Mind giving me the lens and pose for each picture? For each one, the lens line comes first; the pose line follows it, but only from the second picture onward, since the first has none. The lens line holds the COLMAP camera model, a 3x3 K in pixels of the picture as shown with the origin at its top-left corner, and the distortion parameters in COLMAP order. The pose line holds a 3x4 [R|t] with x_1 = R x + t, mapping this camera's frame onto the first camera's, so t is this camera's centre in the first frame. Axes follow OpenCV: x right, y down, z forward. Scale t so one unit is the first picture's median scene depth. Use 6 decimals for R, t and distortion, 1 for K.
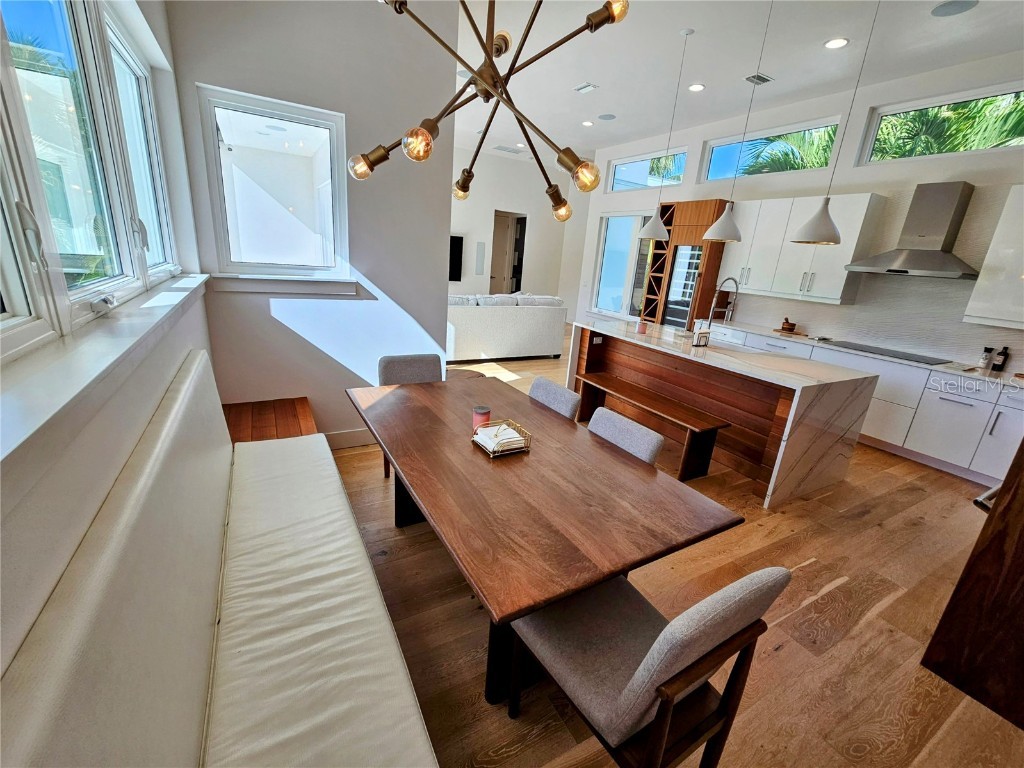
lens RADIAL K [[423.8, 0, 513.2], [0, 423.8, 386.0], [0, 0, 1]] dist [-0.003690, 0.000053]
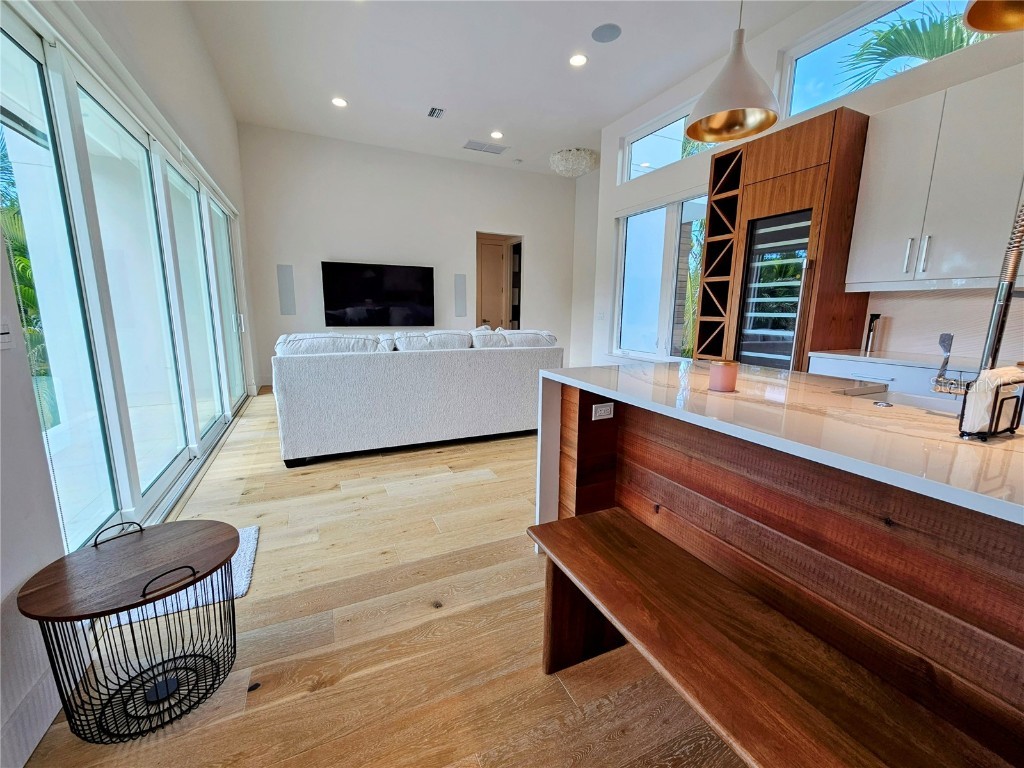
lens RADIAL K [[423.8, 0, 513.2], [0, 423.8, 386.0], [0, 0, 1]] dist [-0.003690, 0.000053]
pose [[0.995160, -0.049798, -0.084719, 0.114999], [0.038747, 0.991091, -0.127426, -0.064387], [0.090310, 0.123527, 0.988223, 0.452746]]
